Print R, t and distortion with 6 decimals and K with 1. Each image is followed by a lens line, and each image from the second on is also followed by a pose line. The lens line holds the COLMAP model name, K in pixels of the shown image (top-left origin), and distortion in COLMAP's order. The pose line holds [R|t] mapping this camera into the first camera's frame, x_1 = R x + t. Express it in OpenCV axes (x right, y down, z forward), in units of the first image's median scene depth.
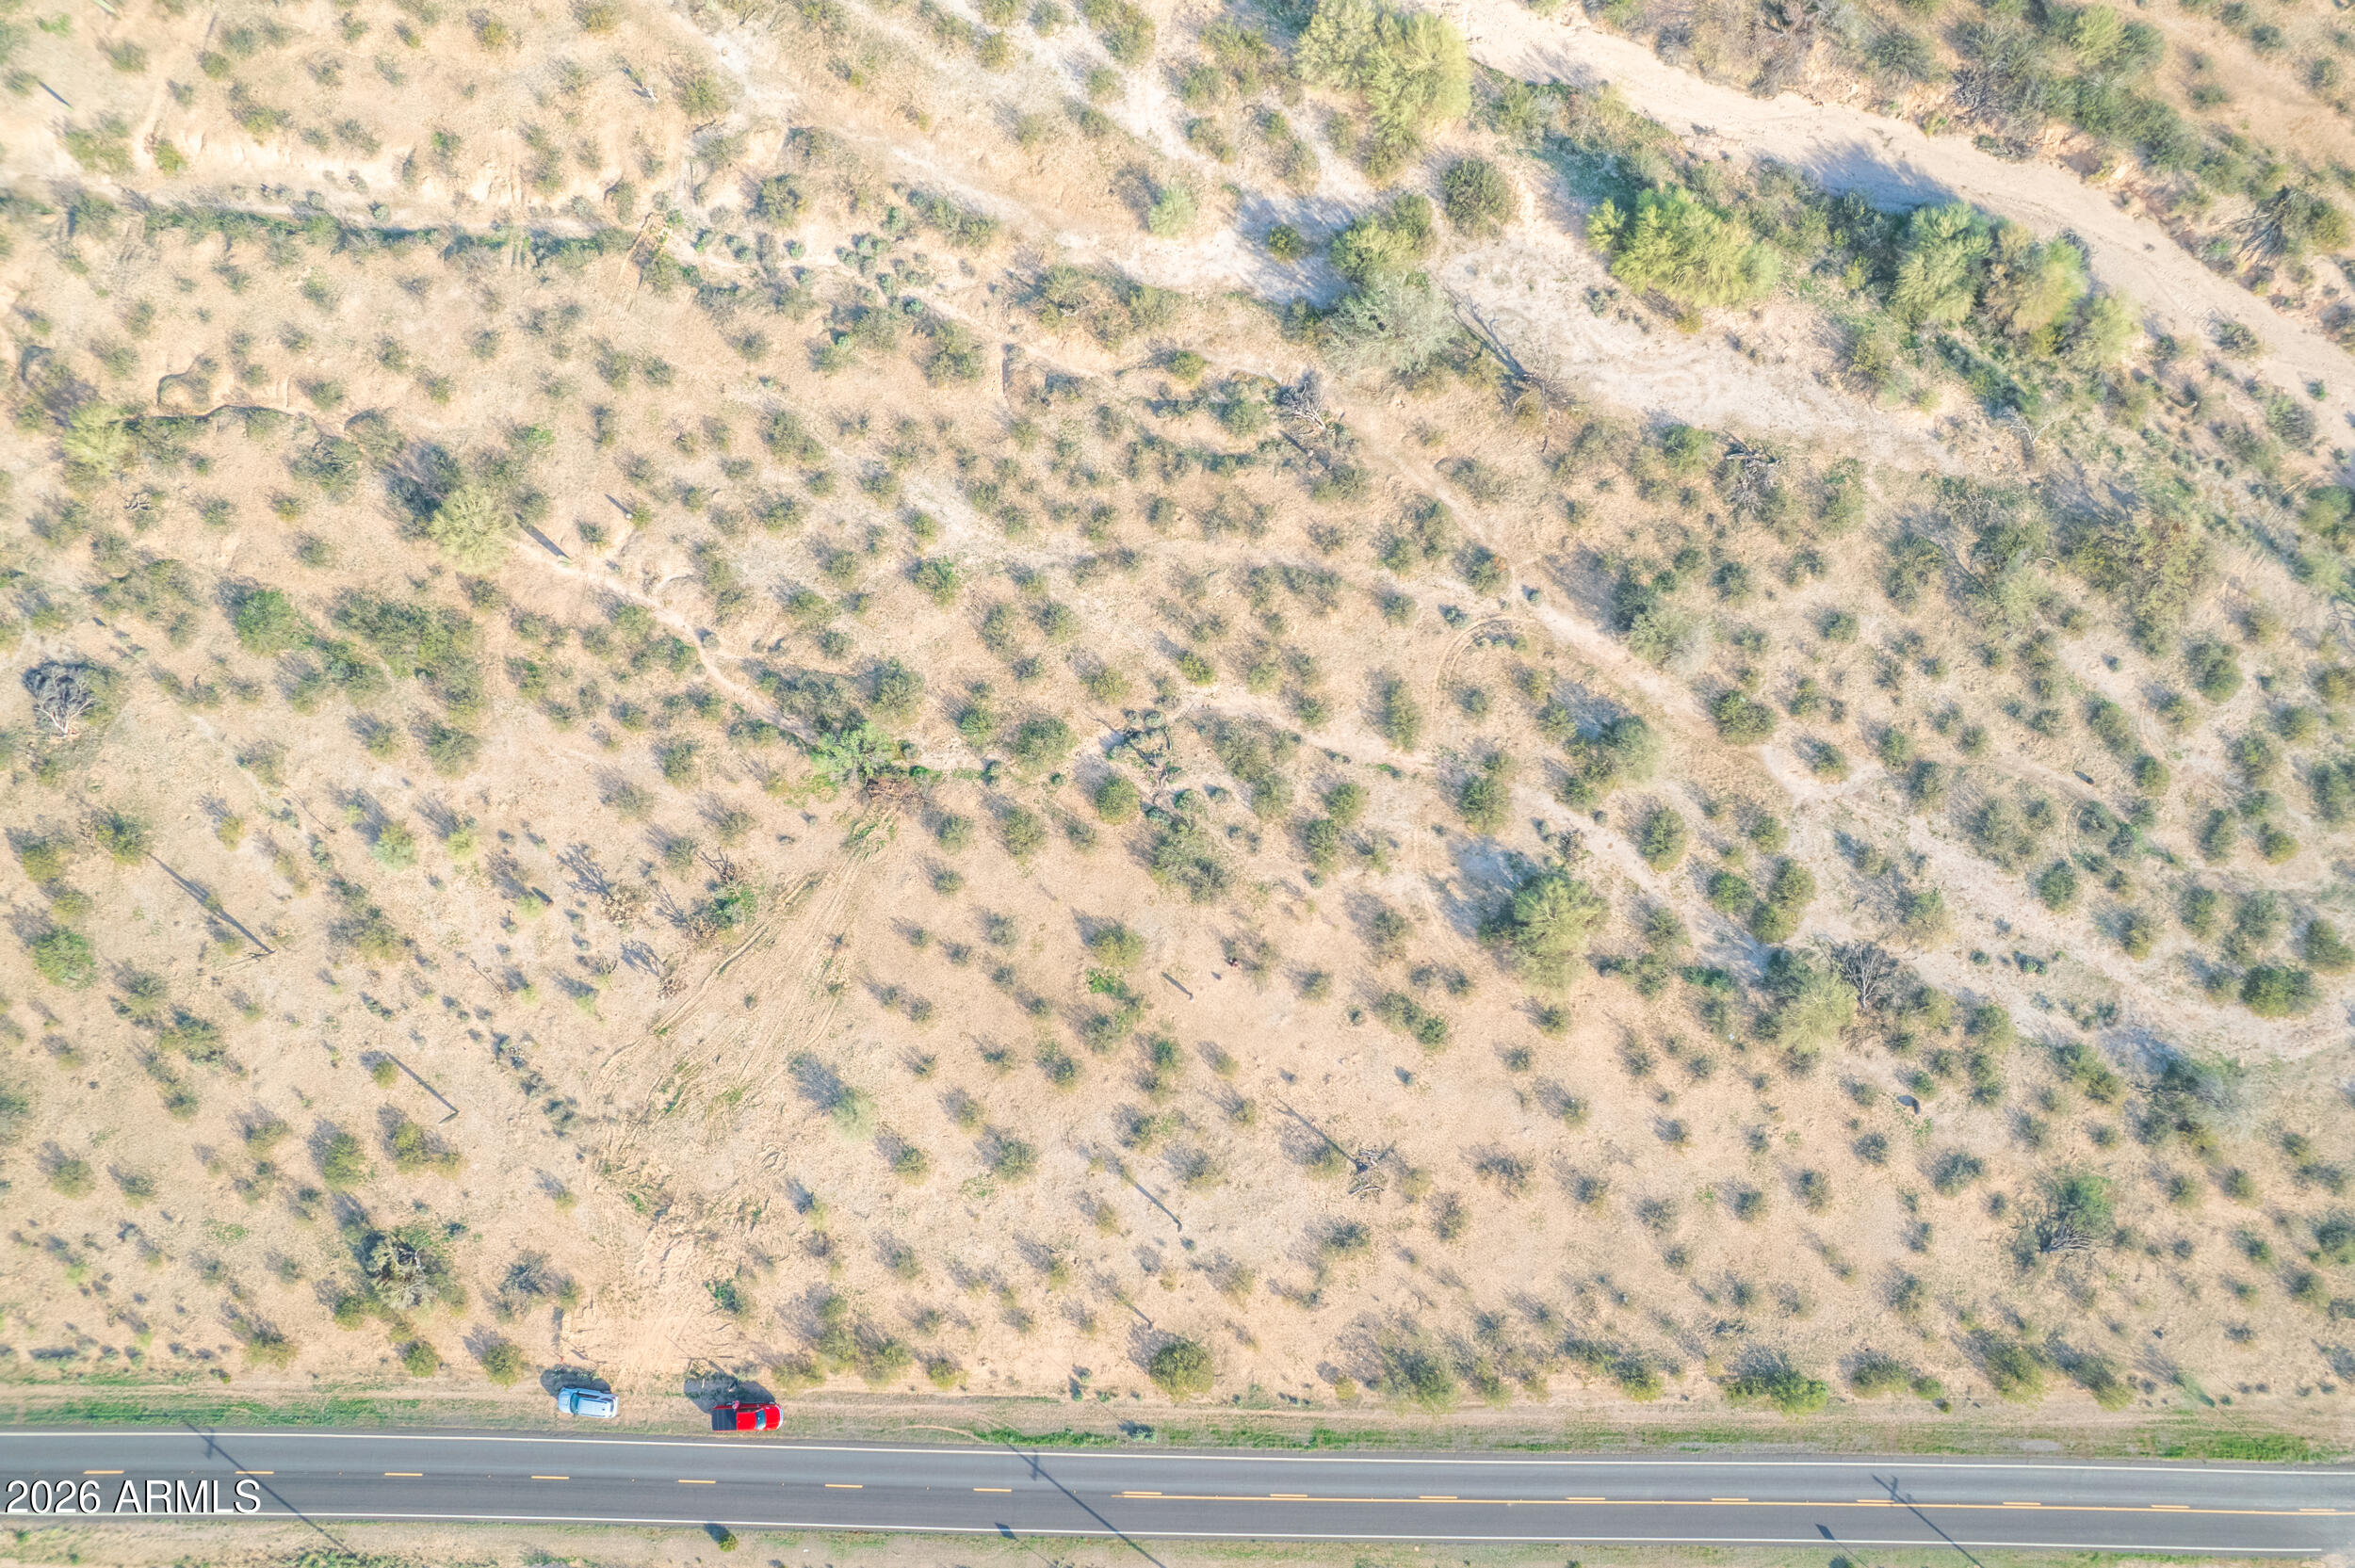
lens RADIAL K [[1509.3, 0, 1194.7], [0, 1509.3, 779.0], [0, 0, 1]] dist [-0.063521, 0.046443]
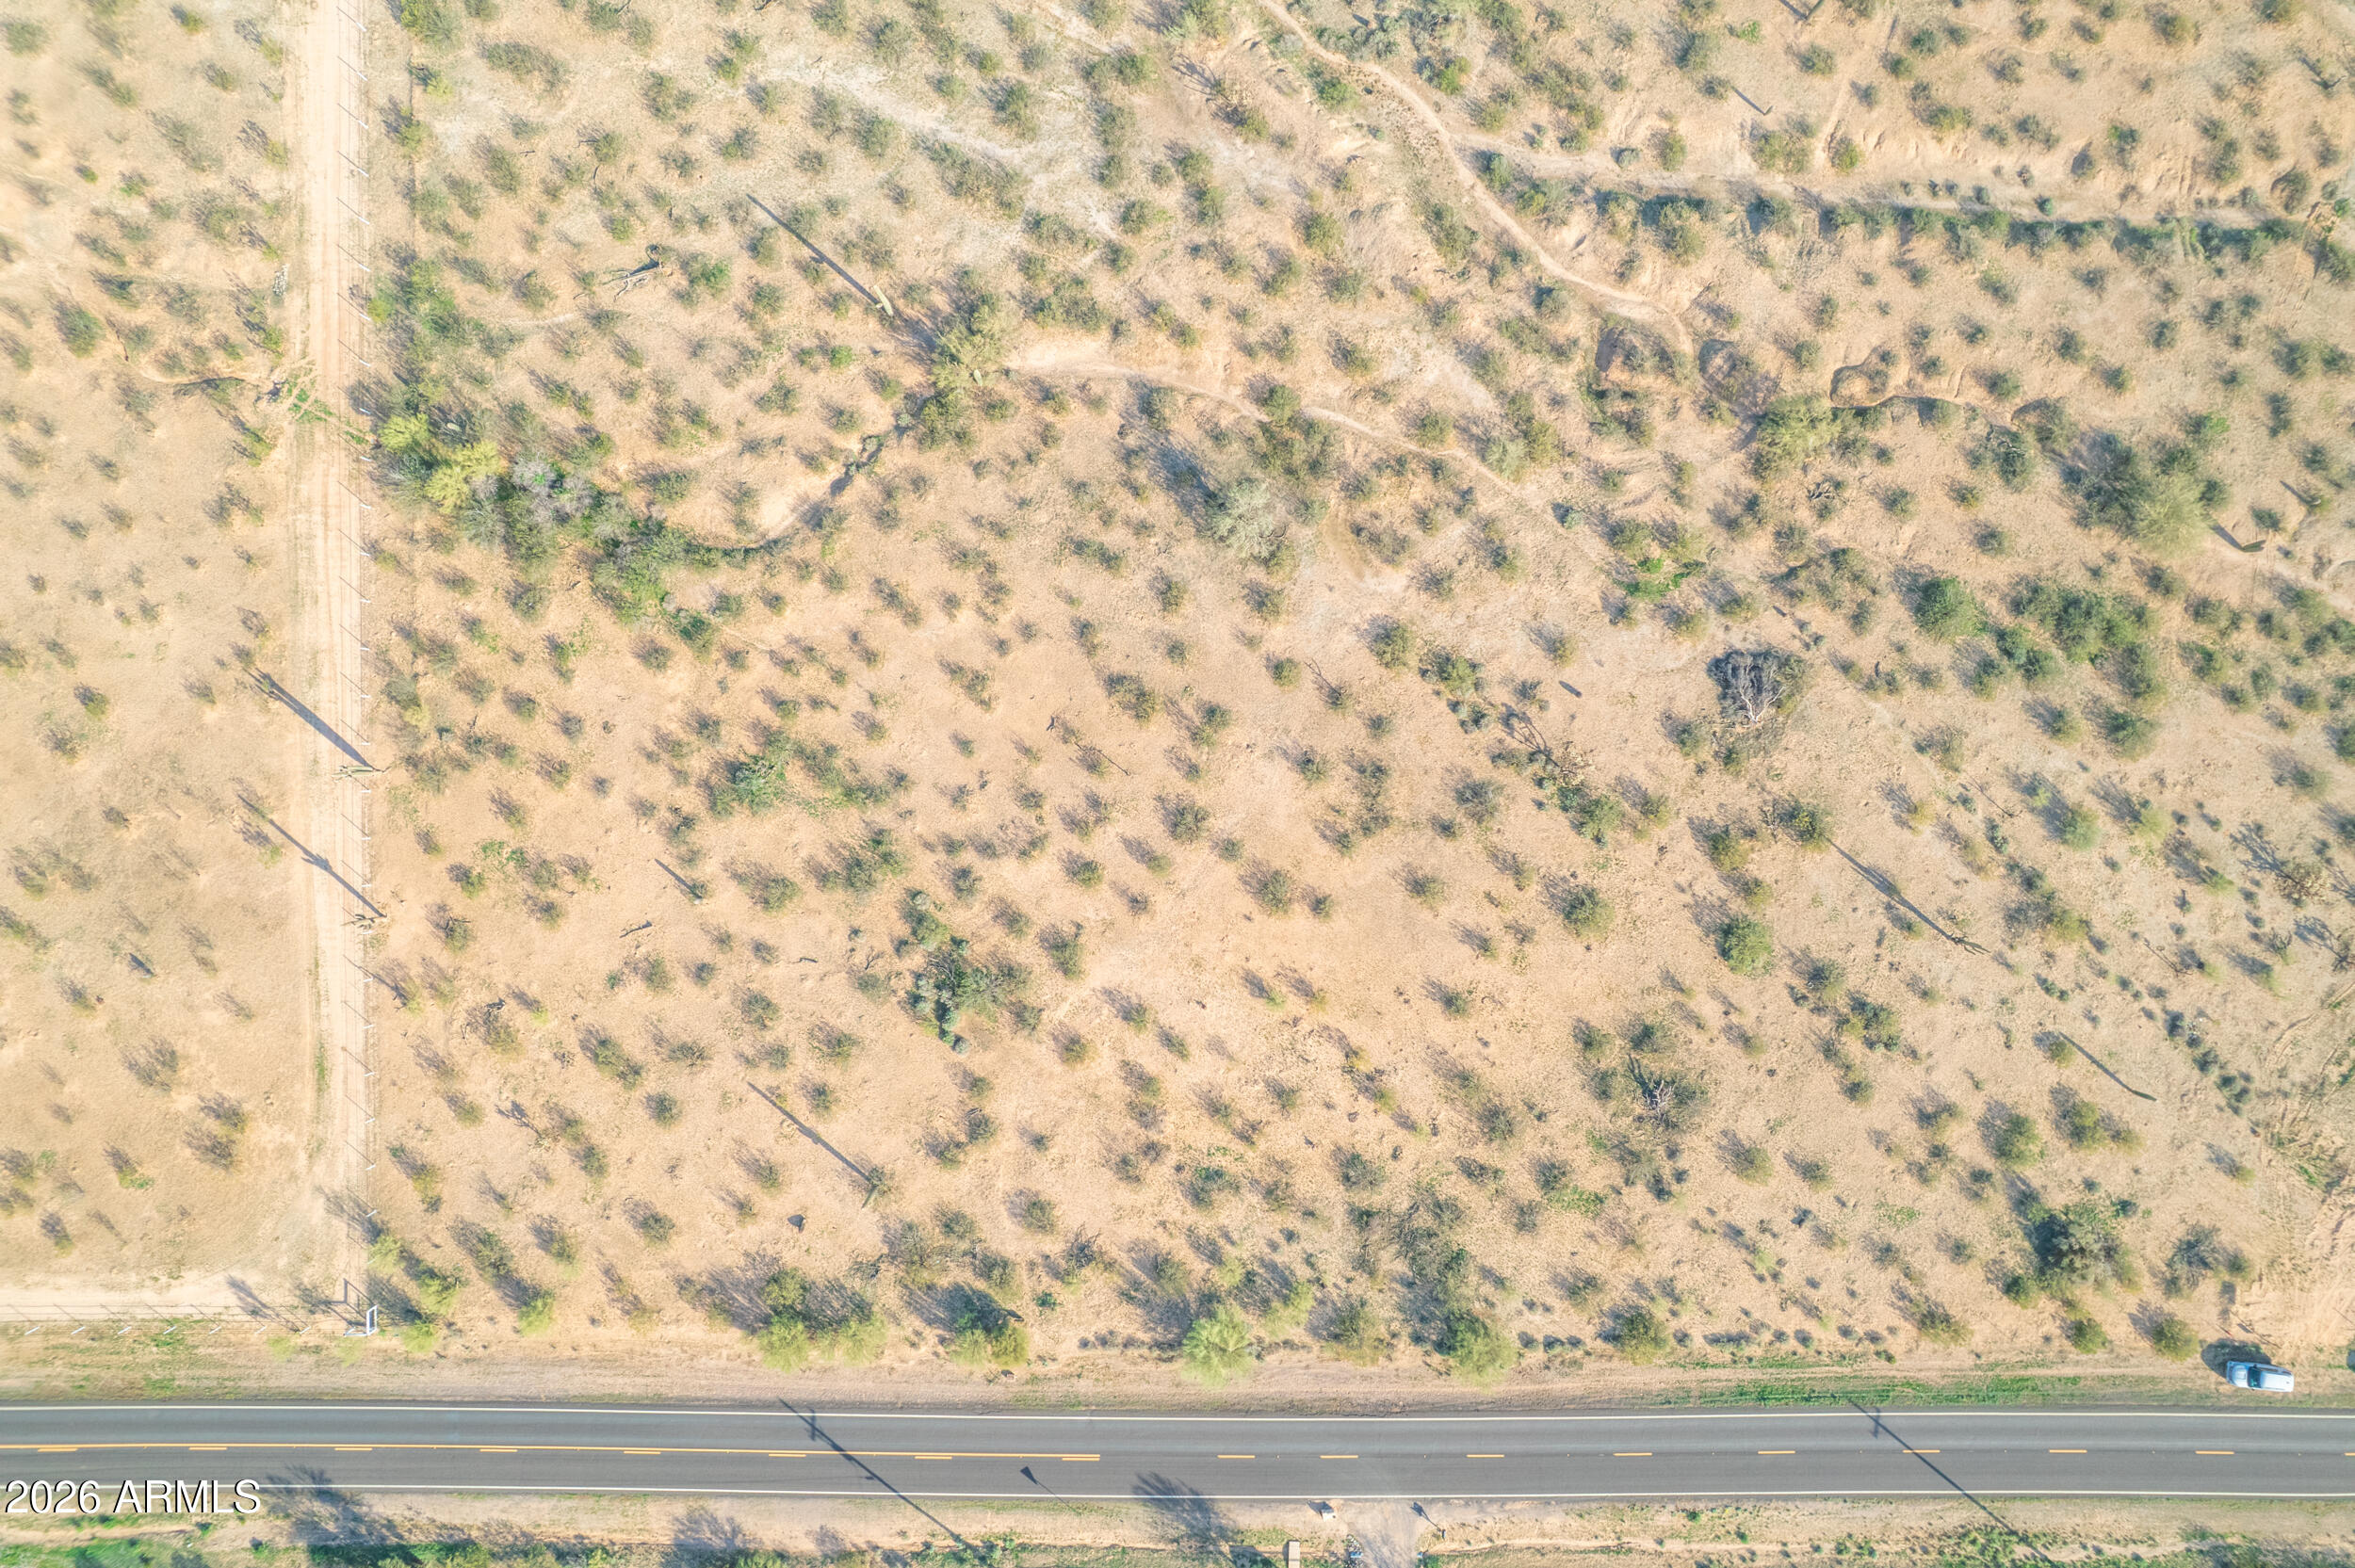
lens RADIAL K [[1509.3, 0, 1181.5], [0, 1509.3, 824.8], [0, 0, 1]] dist [-0.063521, 0.046443]
pose [[0.999864, -0.015455, -0.005707, -1.140371], [0.015401, 0.999837, -0.009413, 0.042300], [0.005851, 0.009324, 0.999939, -0.018846]]
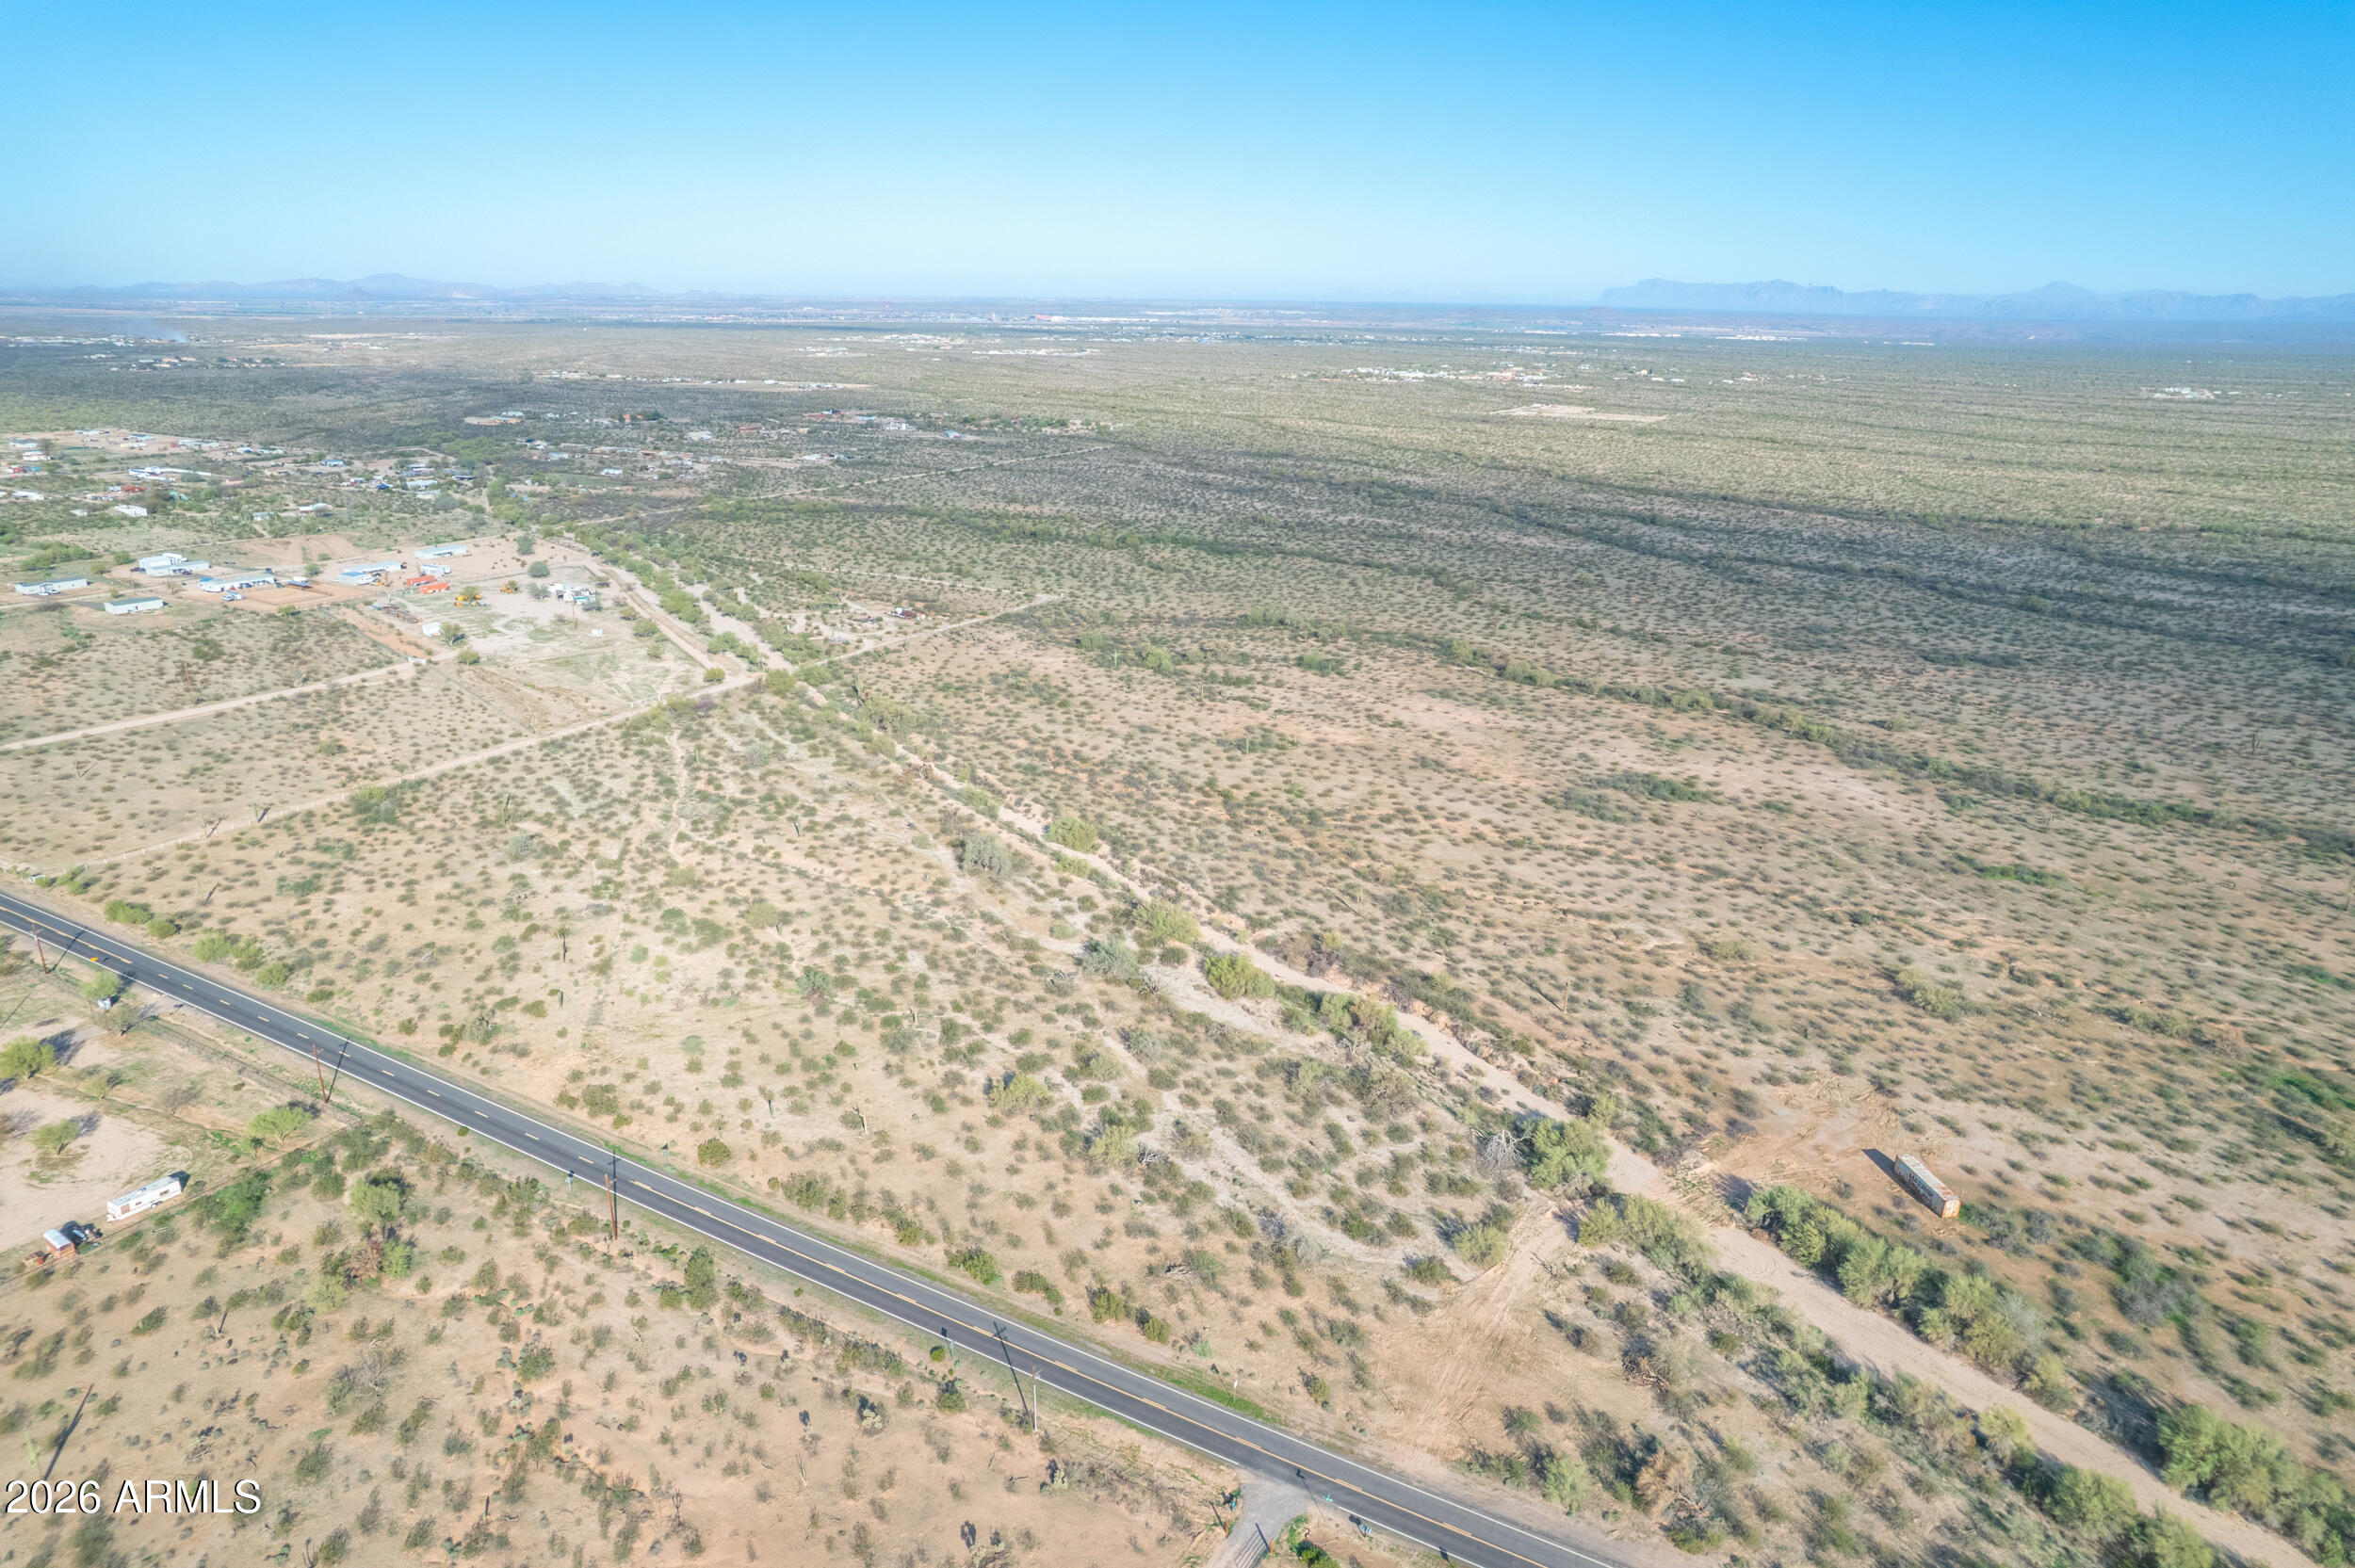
lens RADIAL K [[1509.3, 0, 1169.5], [0, 1509.3, 783.7], [0, 0, 1]] dist [-0.063521, 0.046443]
pose [[0.866924, 0.155868, -0.473442, 1.255367], [-0.498116, 0.236700, -0.834178, 1.526141], [-0.017958, 0.958999, 0.282841, 0.055030]]
